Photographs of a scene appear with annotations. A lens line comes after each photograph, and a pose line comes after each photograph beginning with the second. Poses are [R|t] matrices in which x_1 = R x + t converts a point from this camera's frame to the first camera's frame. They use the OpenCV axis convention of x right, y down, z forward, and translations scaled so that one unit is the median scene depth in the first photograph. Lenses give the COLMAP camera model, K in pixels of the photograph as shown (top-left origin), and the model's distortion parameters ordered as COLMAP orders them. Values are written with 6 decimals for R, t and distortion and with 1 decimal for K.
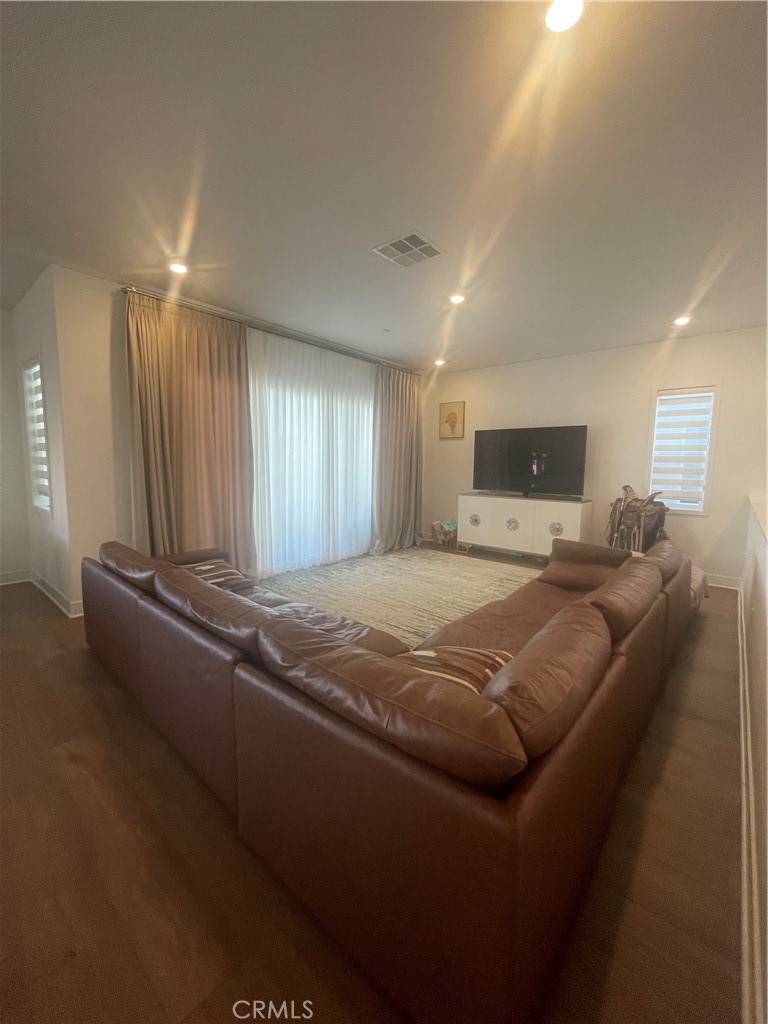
lens RADIAL K [[411.7, 0, 384.0], [0, 411.7, 512.0], [0, 0, 1]] dist [-0.028196, -0.000012]
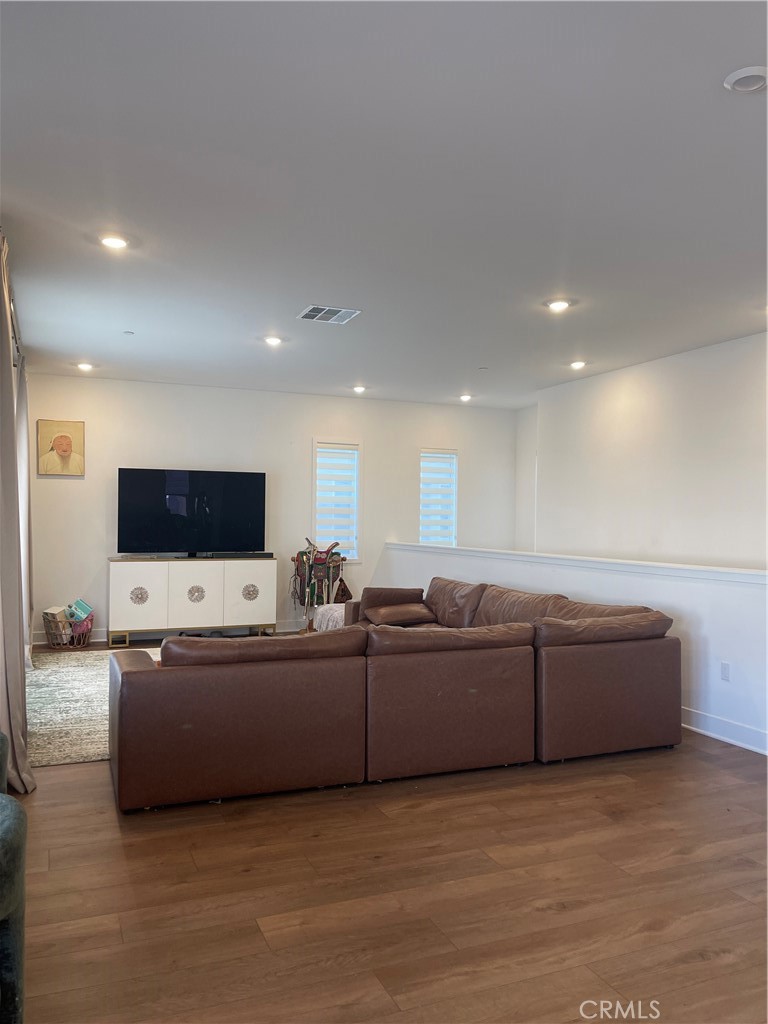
lens RADIAL K [[786.9, 0, 379.8], [0, 786.9, 514.5], [0, 0, 1]] dist [0.093651, -0.135639]
pose [[0.434755, -0.007969, 0.900513, -0.952610], [0.096175, 0.994653, -0.037630, -0.031673], [-0.895398, 0.102967, 0.433197, 0.029151]]
